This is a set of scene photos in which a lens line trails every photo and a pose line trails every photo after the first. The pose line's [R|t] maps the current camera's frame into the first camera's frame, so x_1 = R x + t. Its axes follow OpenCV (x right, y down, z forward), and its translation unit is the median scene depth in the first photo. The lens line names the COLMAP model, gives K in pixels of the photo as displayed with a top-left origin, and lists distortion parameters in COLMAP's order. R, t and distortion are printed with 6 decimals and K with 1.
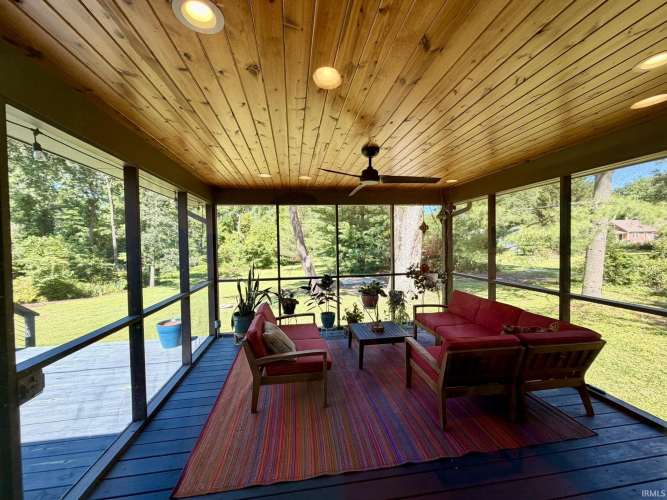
lens RADIAL K [[266.1, 0, 333.5], [0, 266.1, 250.0], [0, 0, 1]] dist [0.000186, 0.000603]
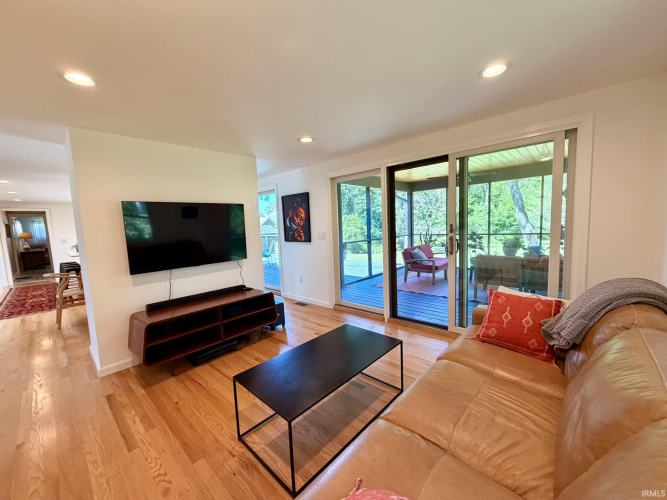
lens RADIAL K [[266.1, 0, 333.5], [0, 266.1, 250.0], [0, 0, 1]] dist [0.000186, 0.000603]
pose [[0.629788, 0.066536, -0.773912, 0.138564], [0.011418, 0.995424, 0.094871, 0.009695], [0.776683, -0.068585, 0.626146, -0.121483]]
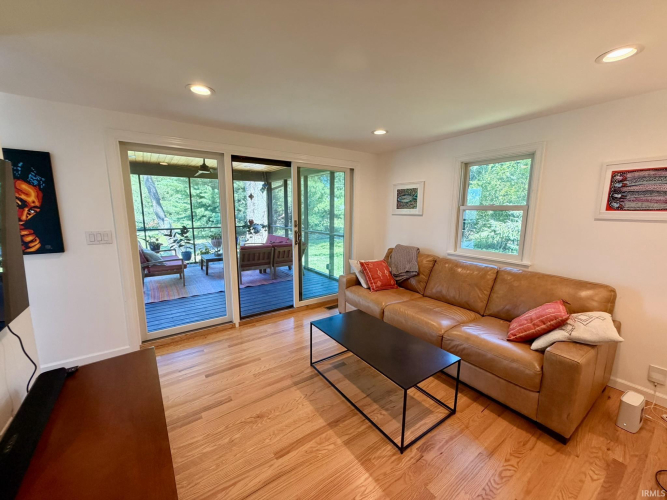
lens RADIAL K [[266.1, 0, 333.5], [0, 266.1, 250.0], [0, 0, 1]] dist [0.000186, 0.000603]
pose [[0.893040, -0.046707, 0.447547, 0.010472], [-0.009360, 0.992455, 0.122252, 0.008115], [-0.449880, -0.113365, 0.885865, -0.149385]]
